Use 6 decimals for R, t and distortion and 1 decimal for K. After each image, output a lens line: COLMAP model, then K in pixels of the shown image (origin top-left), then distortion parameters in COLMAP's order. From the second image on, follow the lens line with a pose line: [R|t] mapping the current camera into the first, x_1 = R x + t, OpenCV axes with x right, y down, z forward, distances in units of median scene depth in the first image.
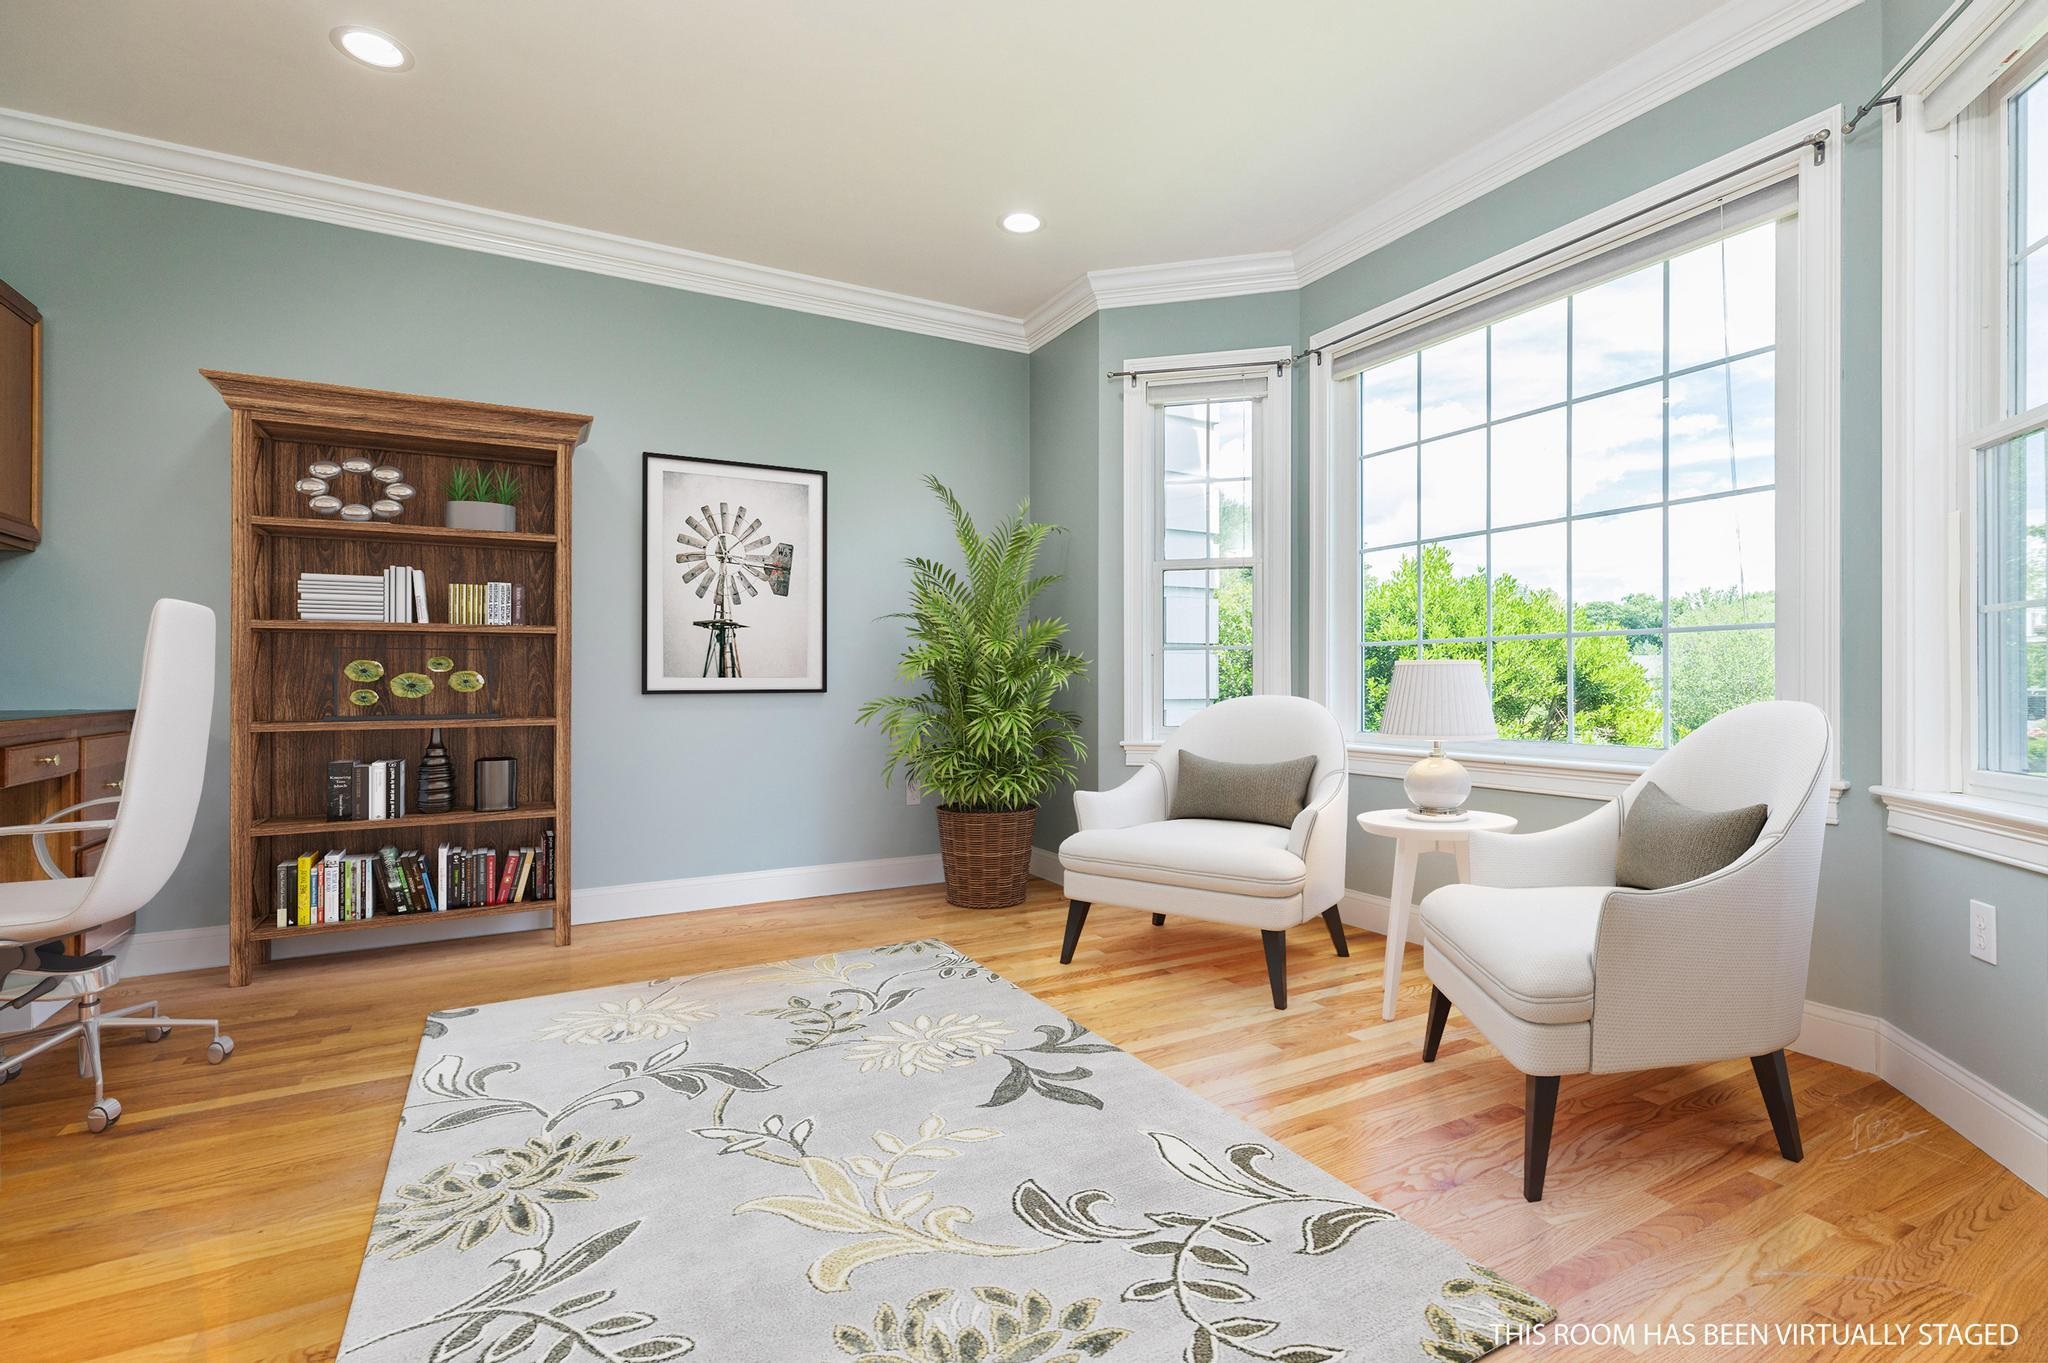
lens RADIAL K [[941.2, 0, 1024.0], [0, 941.2, 681.5], [0, 0, 1]] dist [-0.000143, -0.000195]
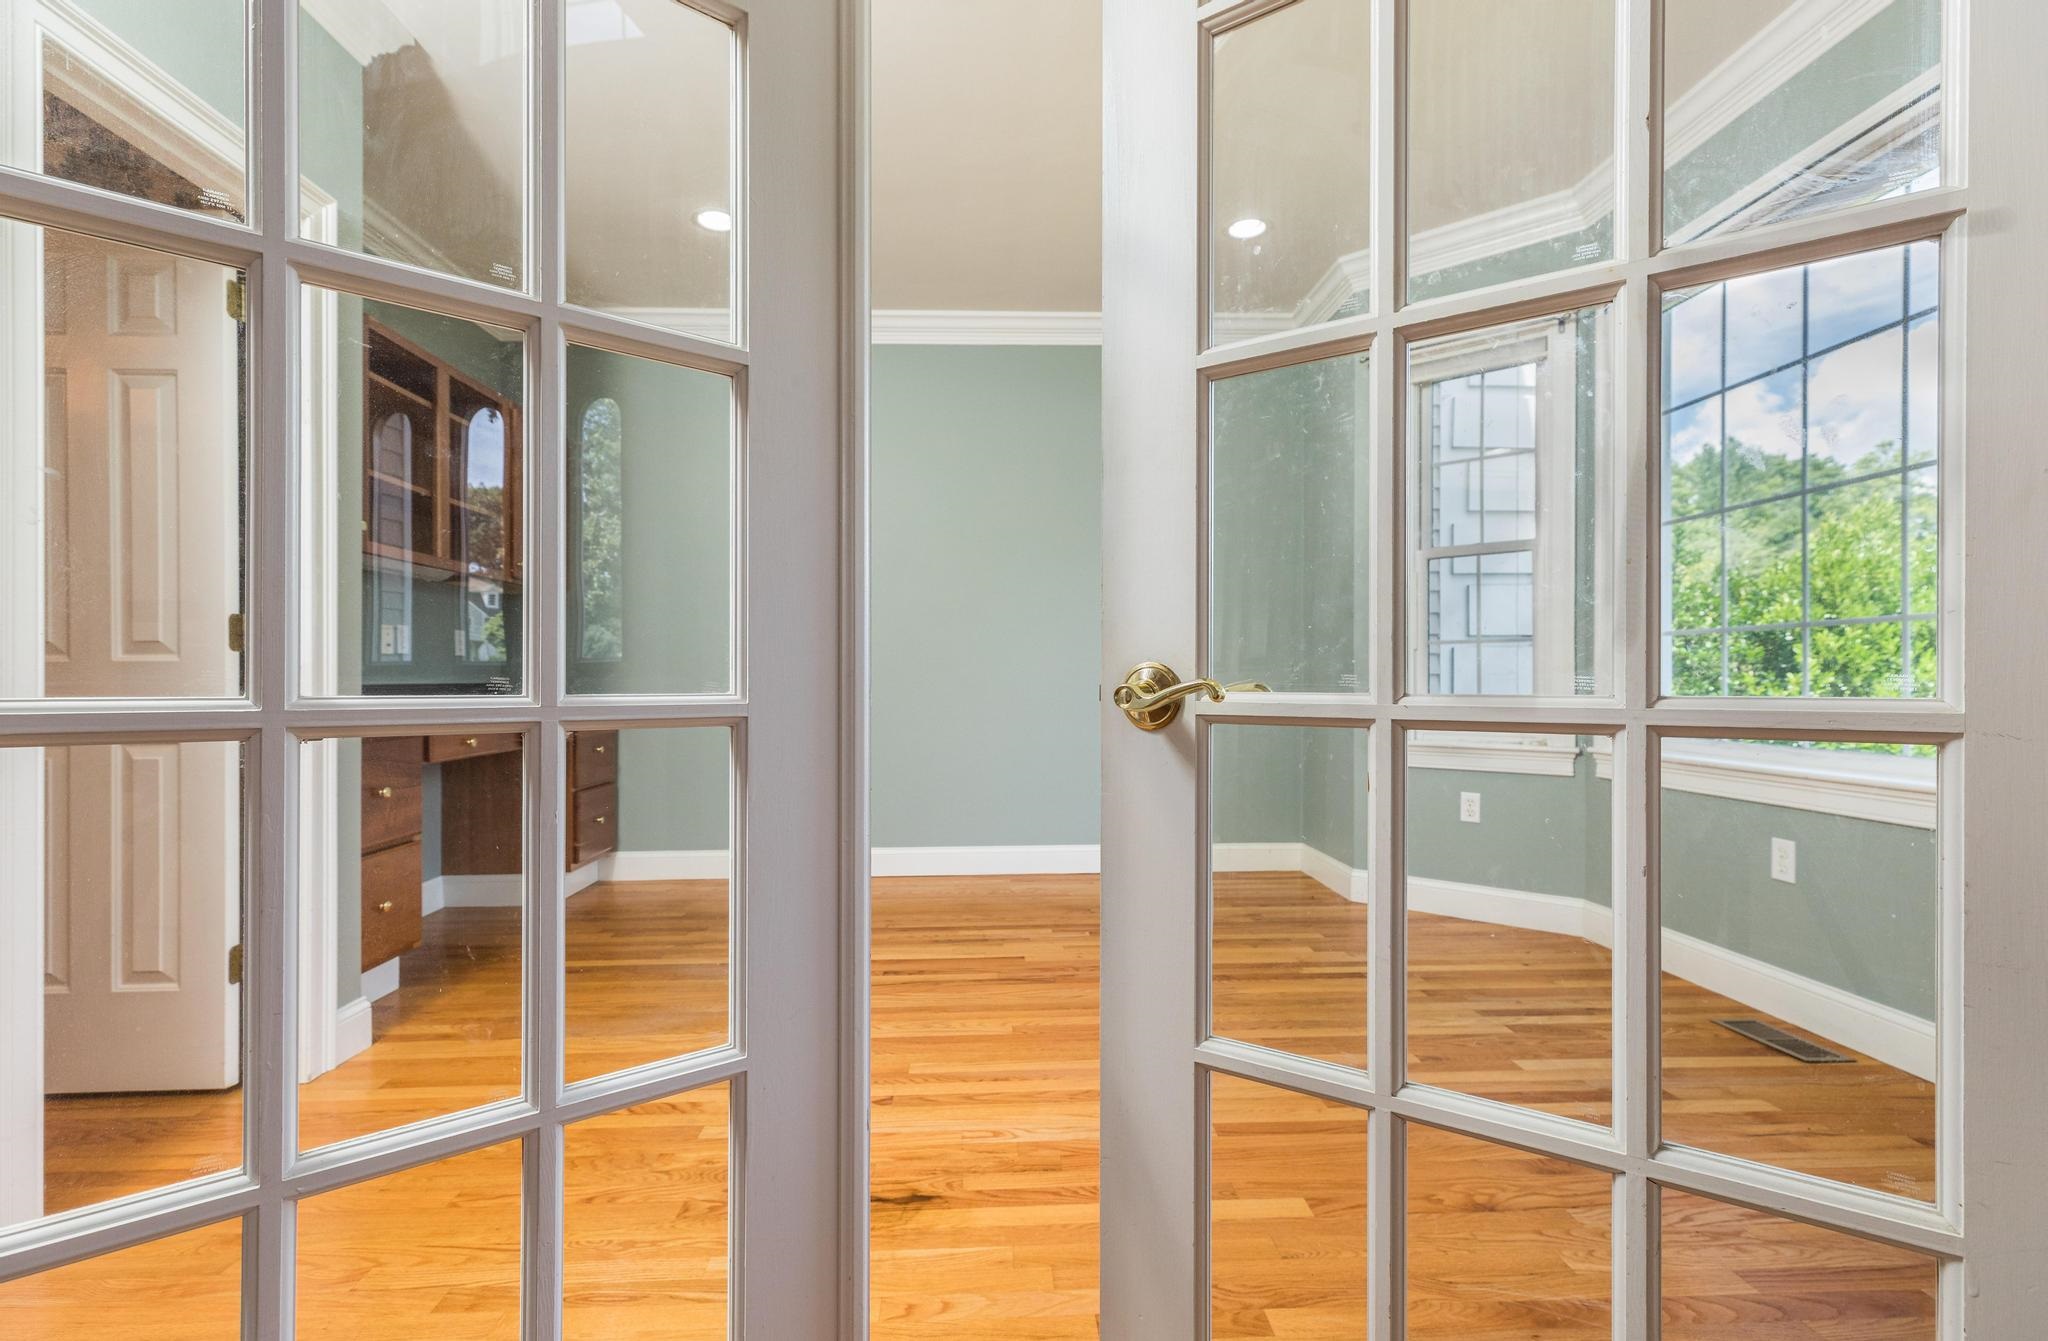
lens RADIAL K [[951.8, 0, 1007.0], [0, 951.8, 676.8], [0, 0, 1]] dist [0.002064, 0.000478]
pose [[0.892734, -0.002308, -0.450578, 0.267176], [0.001448, 0.999996, -0.002253, 0.000740], [0.450582, 0.001359, 0.892734, -0.044902]]
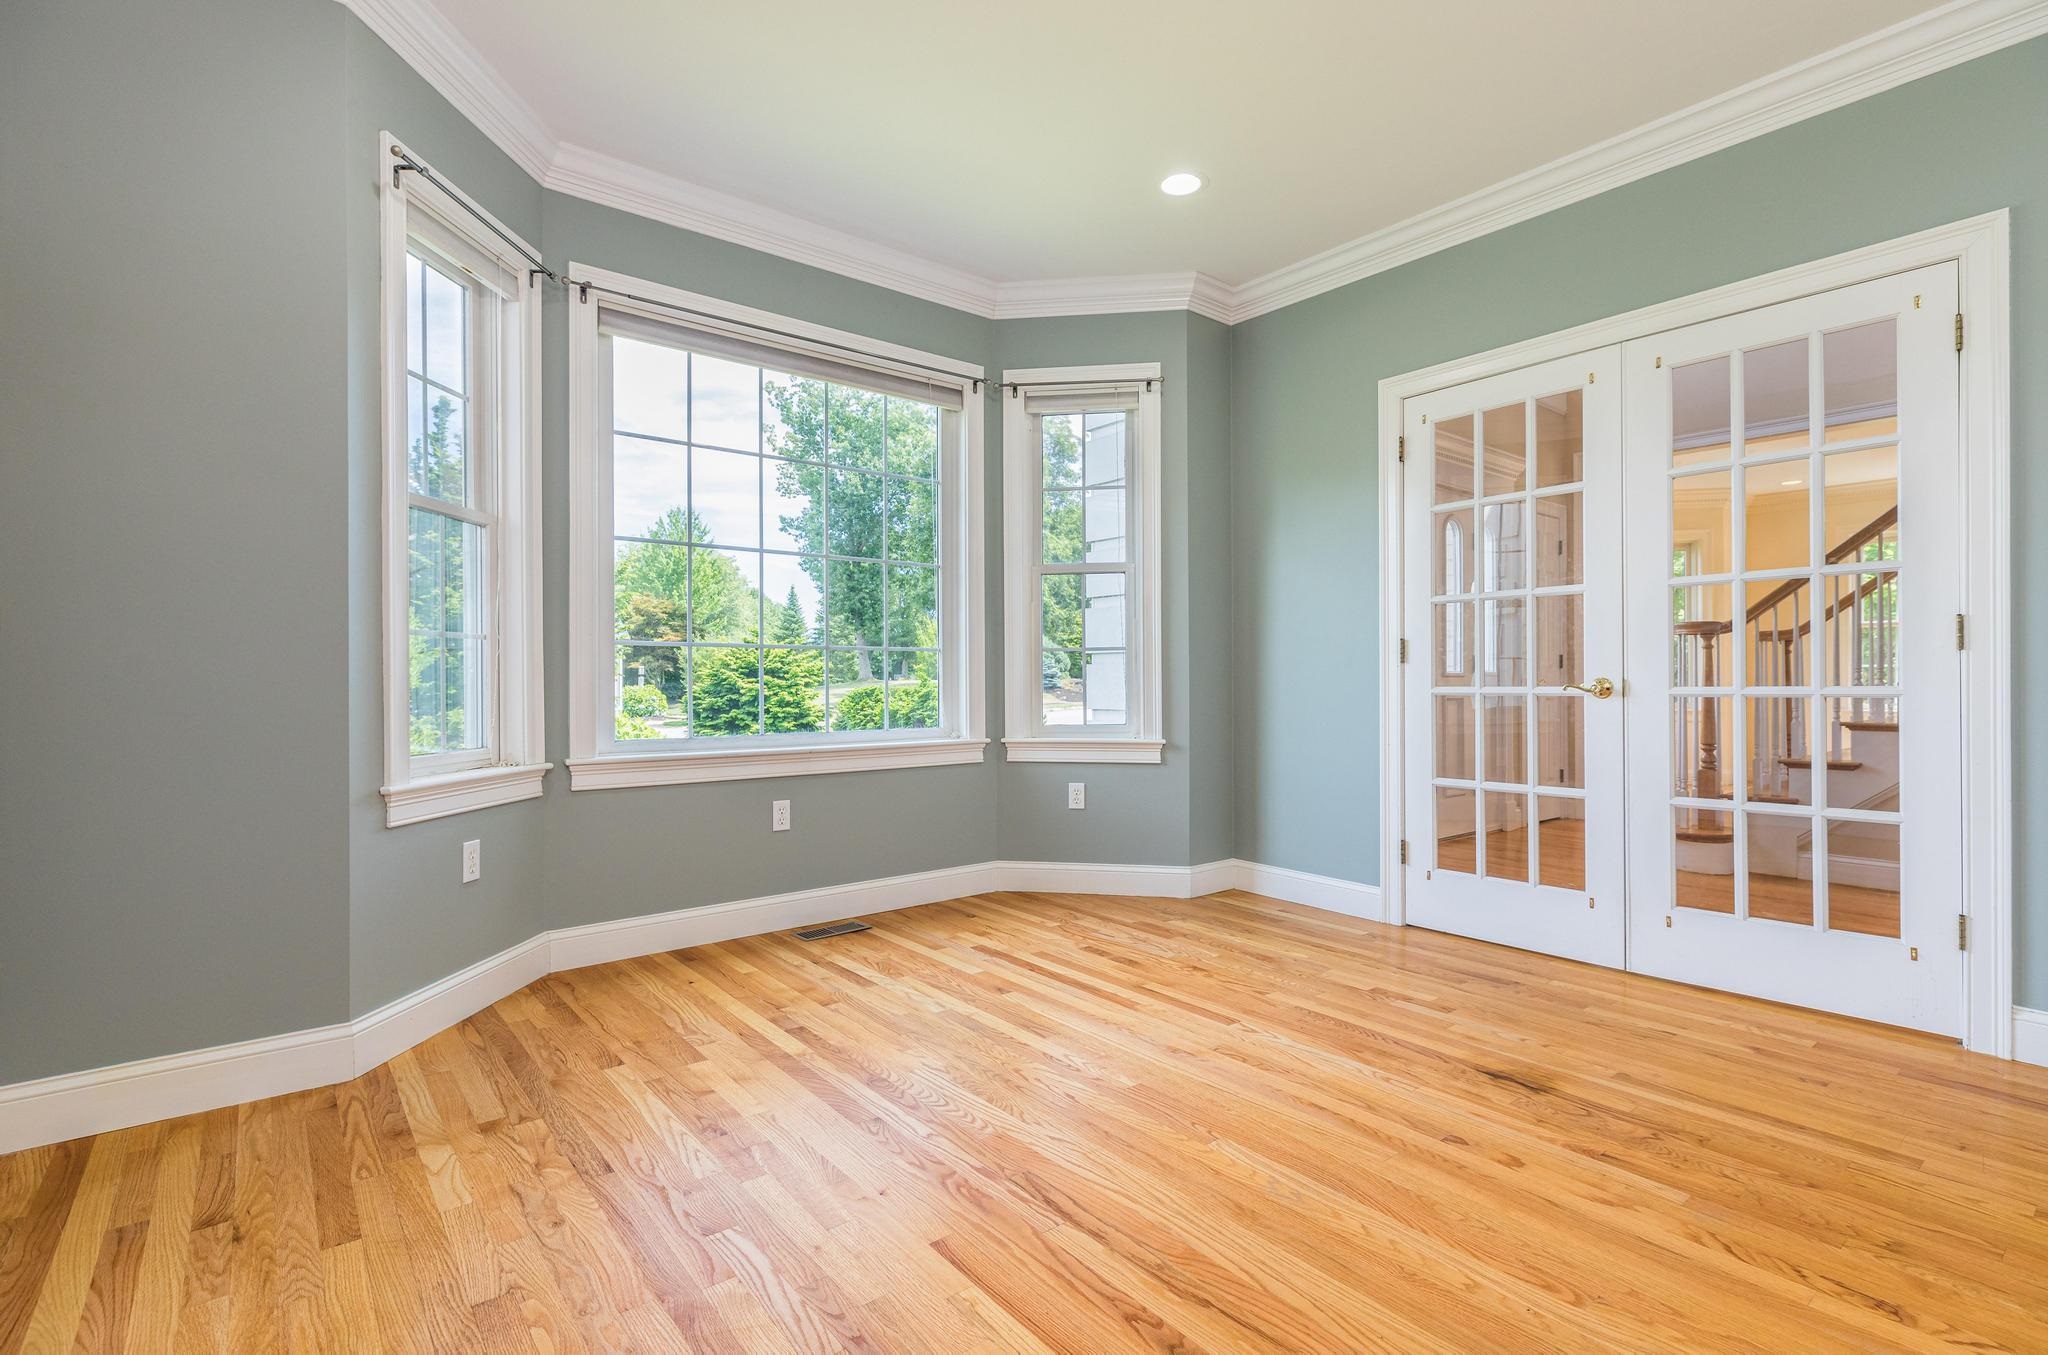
lens RADIAL K [[951.4, 0, 1024.0], [0, 951.4, 677.5], [0, 0, 1]] dist [0.013053, -0.000023]
pose [[-0.178395, 0.004685, 0.983948, -0.729859], [0.002448, 0.999988, -0.004317, -0.001823], [-0.983956, 0.001639, -0.178404, 0.953986]]
